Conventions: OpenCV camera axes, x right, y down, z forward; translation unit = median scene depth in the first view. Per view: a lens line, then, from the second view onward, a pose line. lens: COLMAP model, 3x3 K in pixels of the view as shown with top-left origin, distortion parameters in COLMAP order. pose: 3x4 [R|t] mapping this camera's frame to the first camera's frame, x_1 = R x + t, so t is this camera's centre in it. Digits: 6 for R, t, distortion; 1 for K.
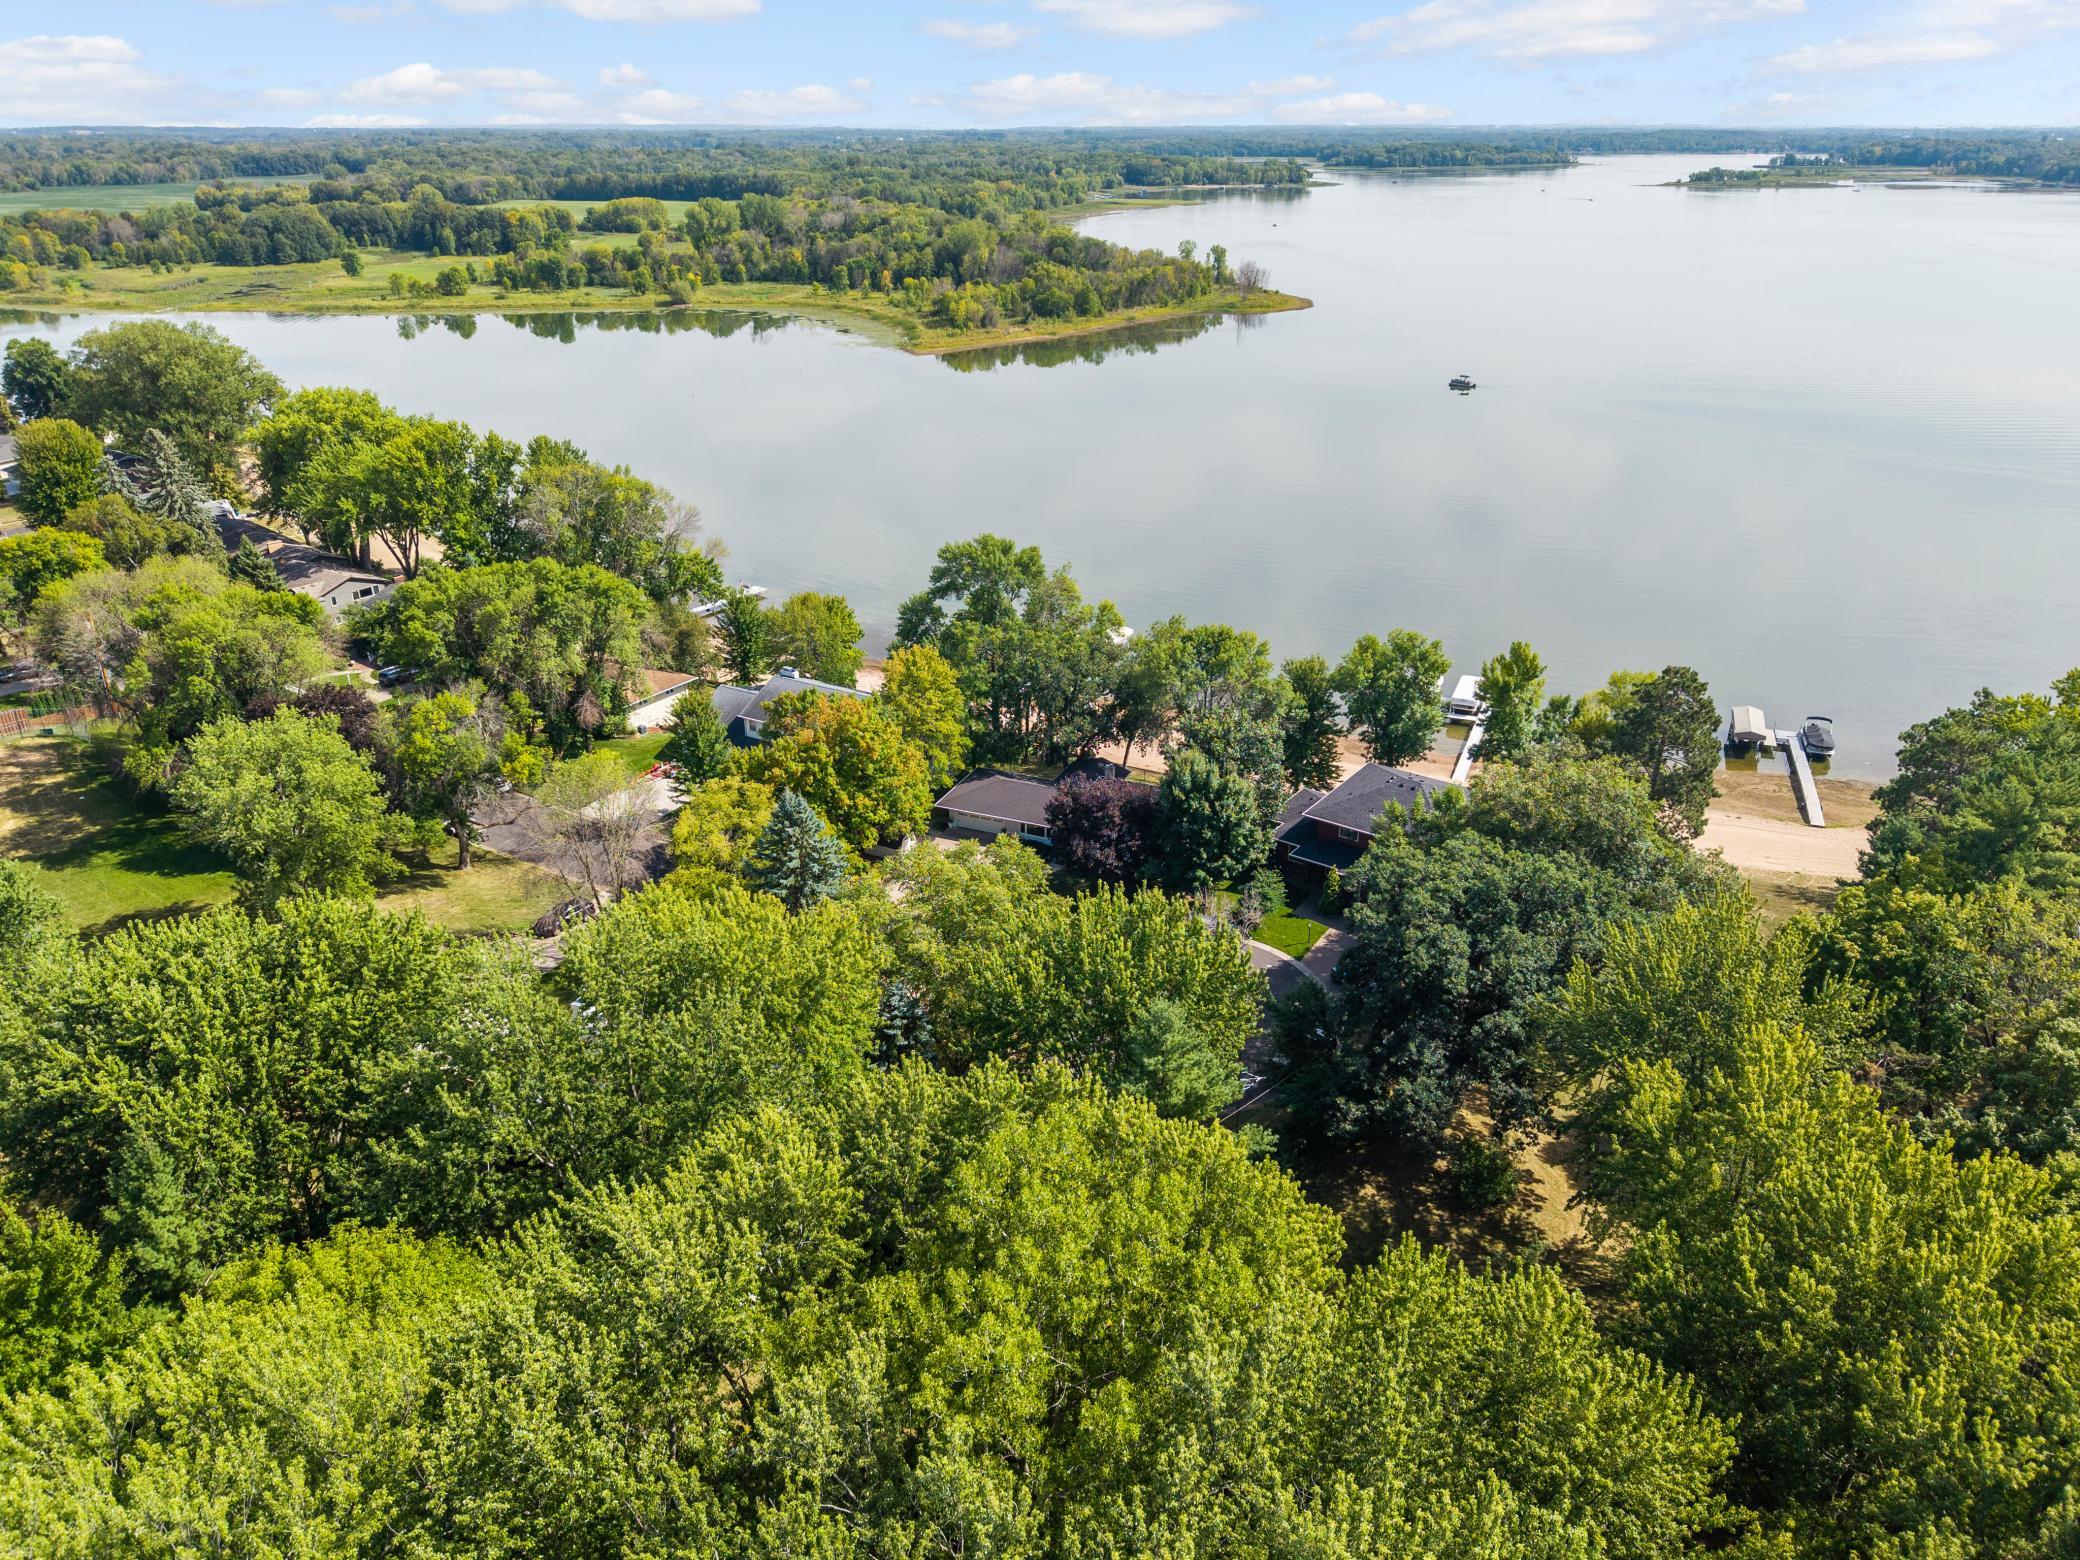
lens RADIAL K [[1404.4, 0, 1052.3], [0, 1404.4, 784.1], [0, 0, 1]] dist [0.011792, -0.007673]
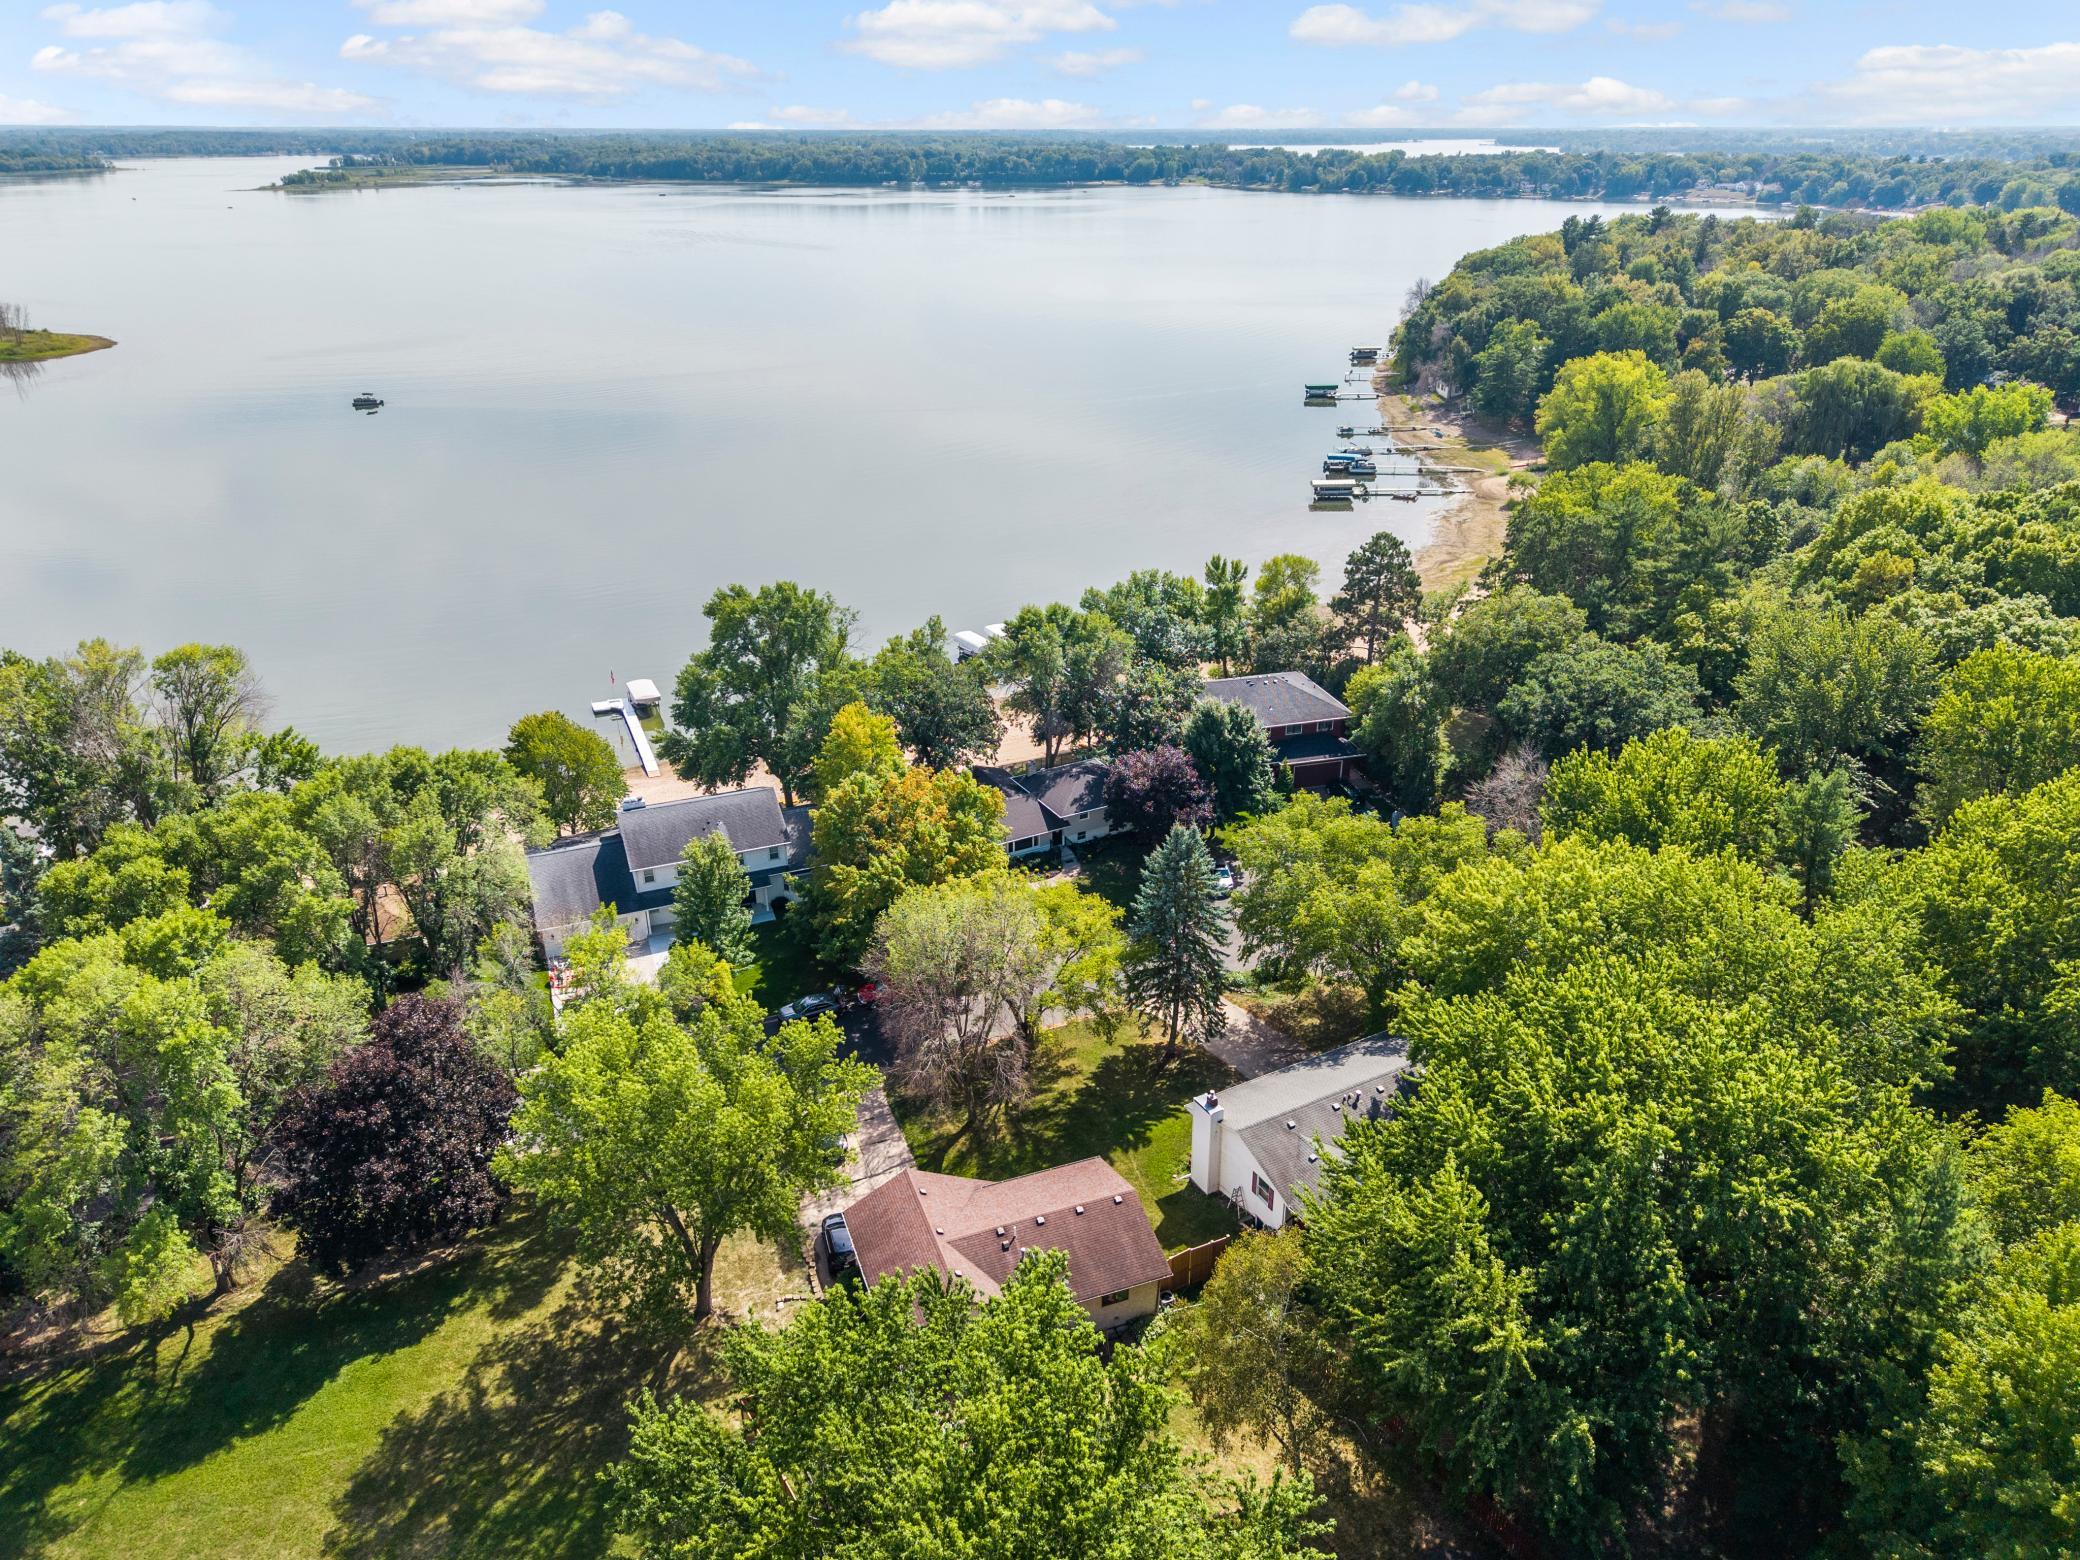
lens RADIAL K [[1404.4, 0, 1047.0], [0, 1404.4, 778.3], [0, 0, 1]] dist [0.011792, -0.007673]
pose [[0.610673, -0.333285, 0.718331, -0.146119], [0.336239, 0.930416, 0.145840, -0.031341], [-0.716953, 0.152470, 0.680243, 0.065108]]
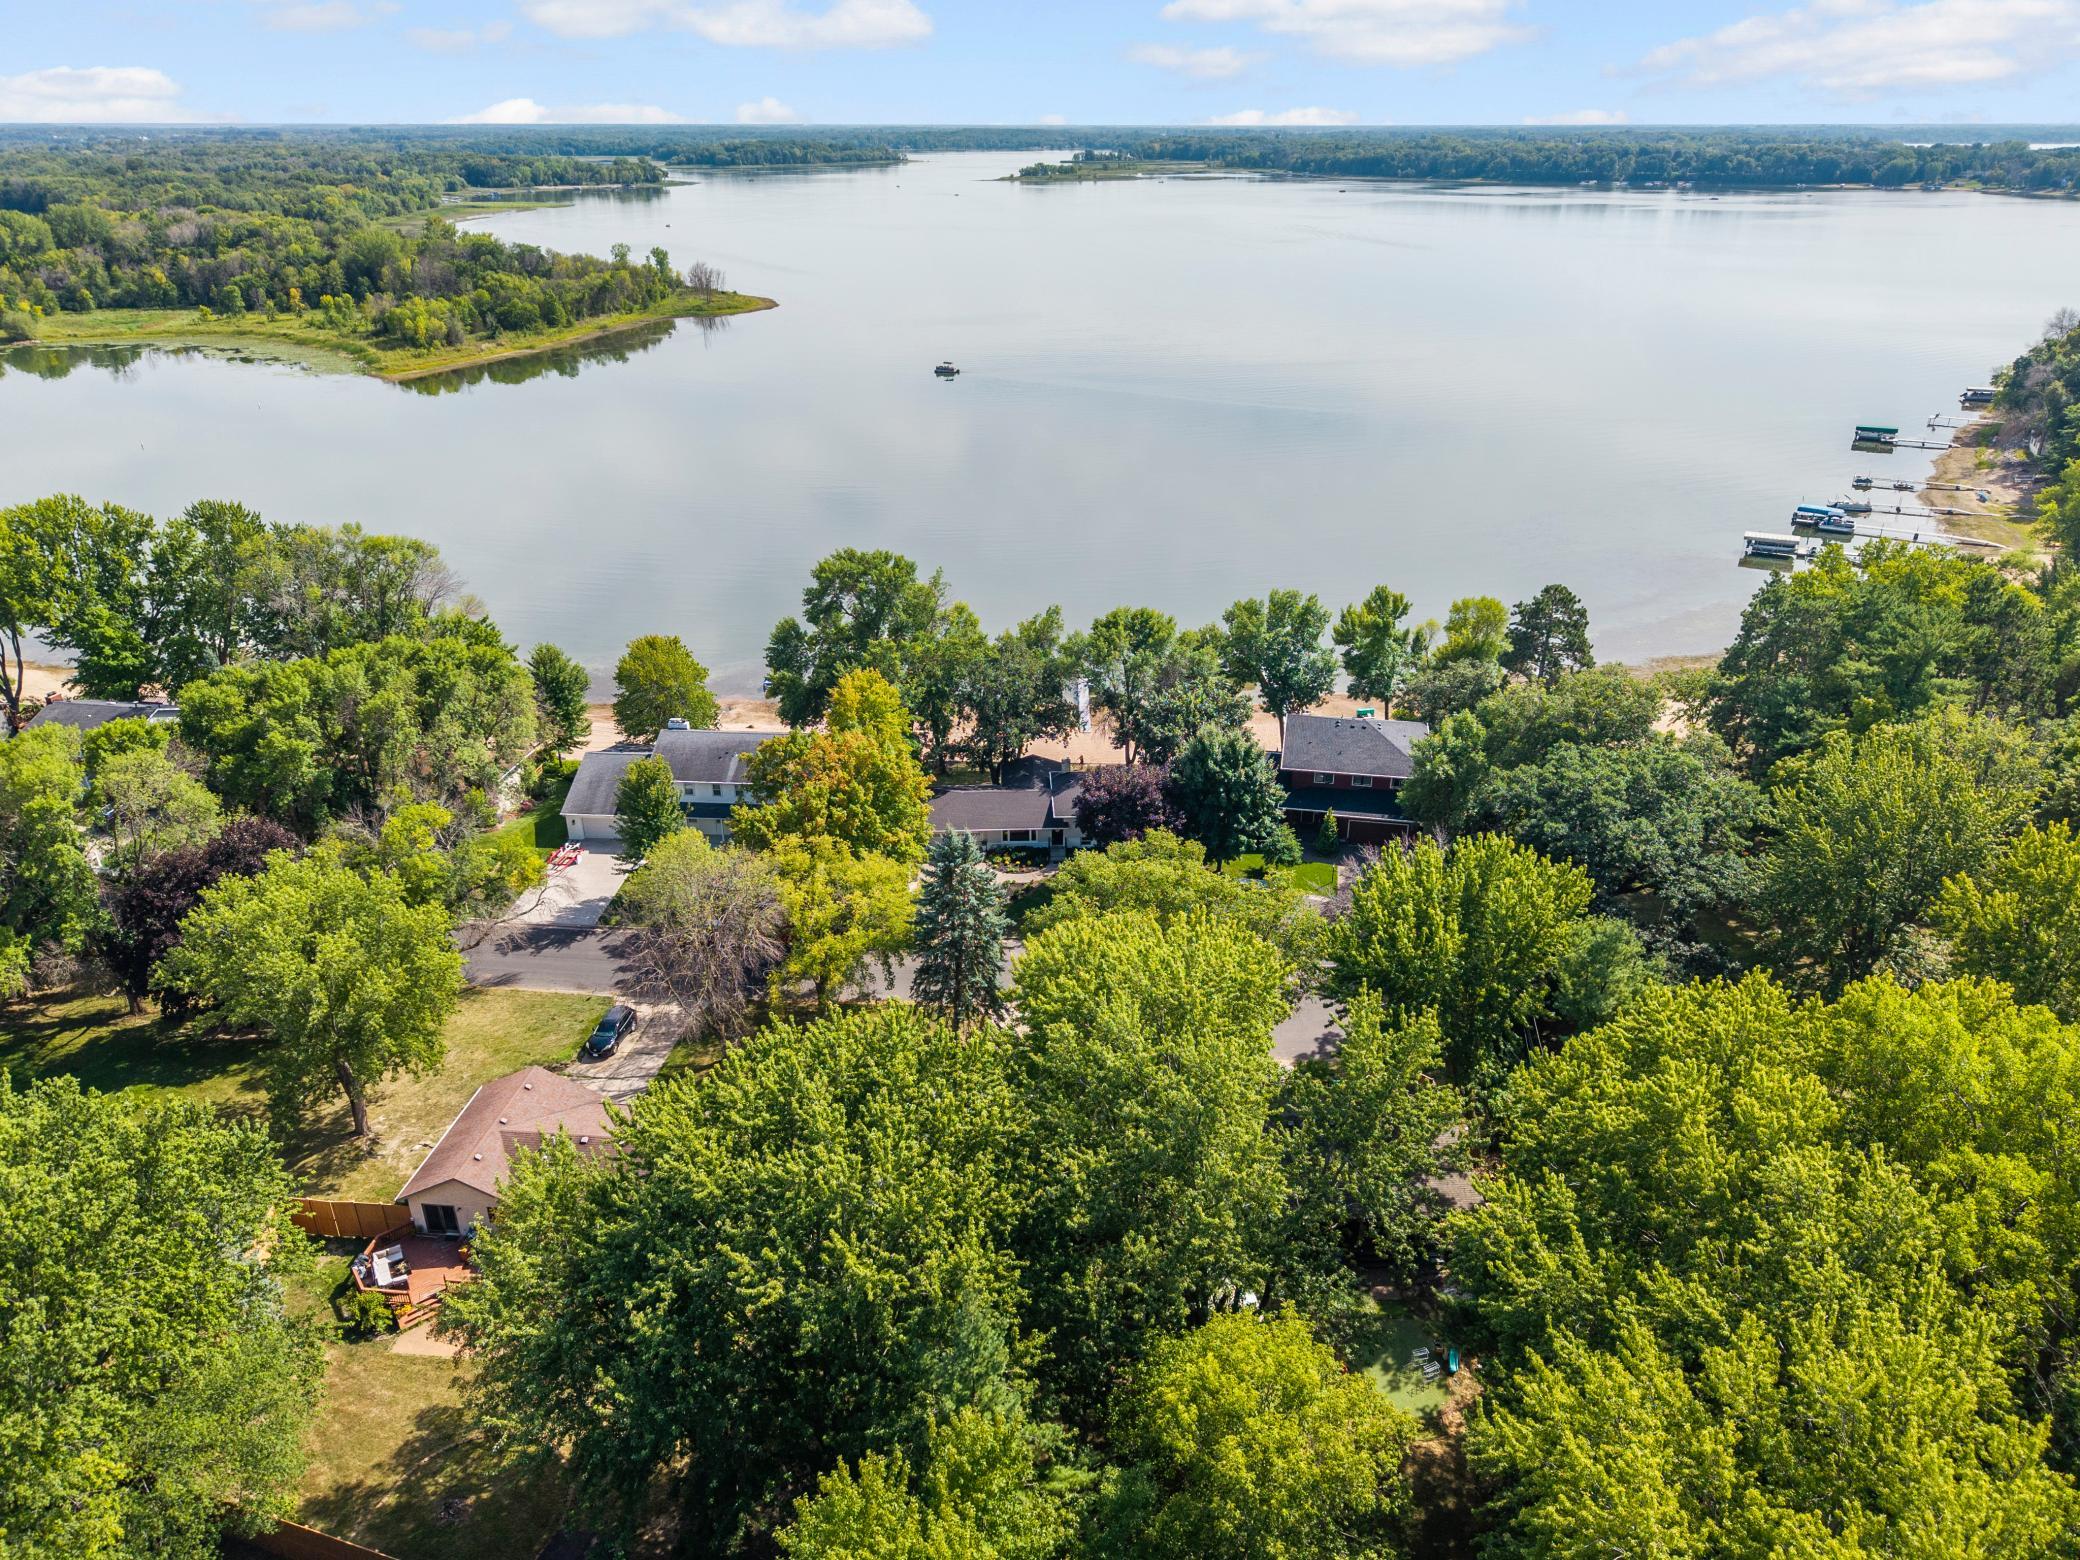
lens RADIAL K [[1404.4, 0, 1053.6], [0, 1404.4, 786.8], [0, 0, 1]] dist [0.011792, -0.007673]
pose [[0.903743, -0.182962, 0.387007, -0.075903], [0.182024, 0.982503, 0.039426, -0.007361], [-0.387449, 0.034814, 0.921234, 0.016026]]
